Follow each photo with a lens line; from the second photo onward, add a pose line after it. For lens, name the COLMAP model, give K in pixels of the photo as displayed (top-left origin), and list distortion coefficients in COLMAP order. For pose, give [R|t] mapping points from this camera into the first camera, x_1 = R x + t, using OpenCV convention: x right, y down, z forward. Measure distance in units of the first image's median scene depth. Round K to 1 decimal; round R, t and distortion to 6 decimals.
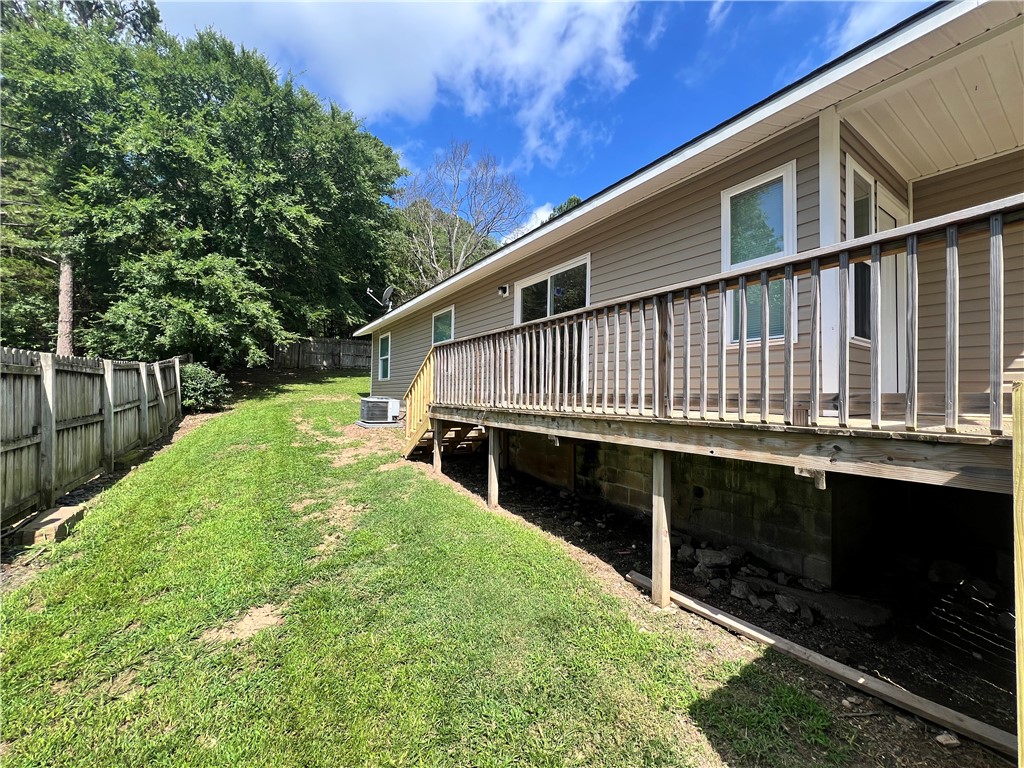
lens RADIAL K [[420.2, 0, 506.1], [0, 420.2, 389.7], [0, 0, 1]] dist [-0.001555, -0.000119]
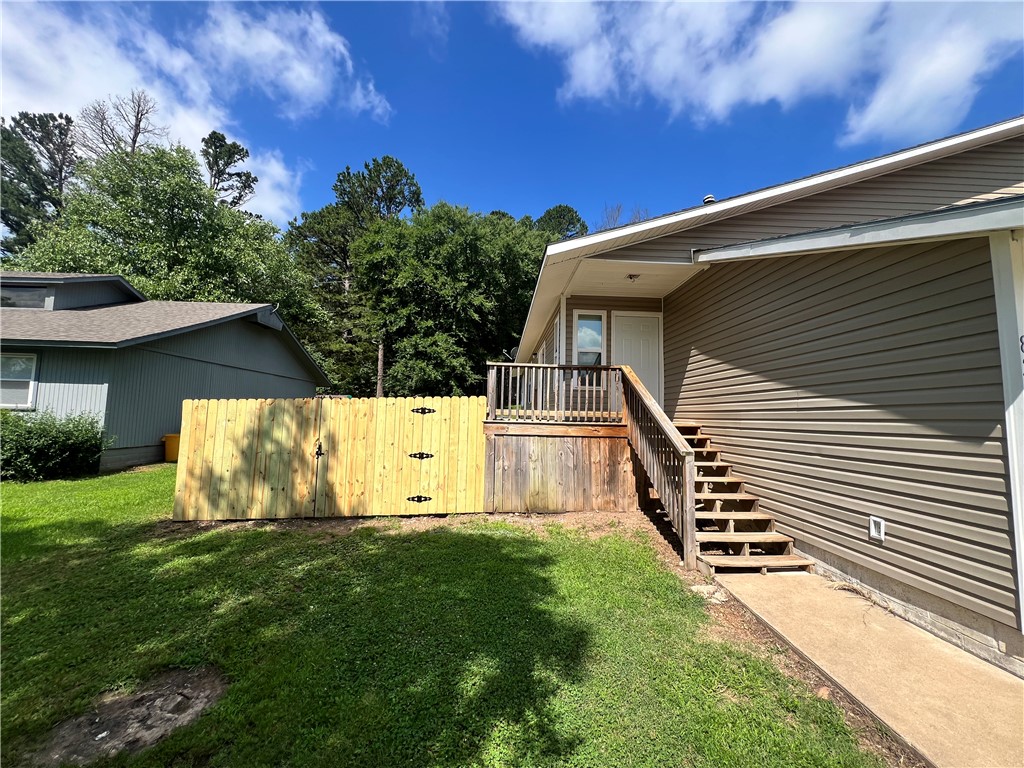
lens RADIAL K [[408.5, 0, 516.6], [0, 408.5, 384.1], [0, 0, 1]] dist [0.000994, 0.000001]
pose [[0.868652, -0.048818, -0.493011, 0.396729], [0.007971, 0.996382, -0.084616, 0.030177], [0.495358, 0.069572, 0.865898, -0.270396]]
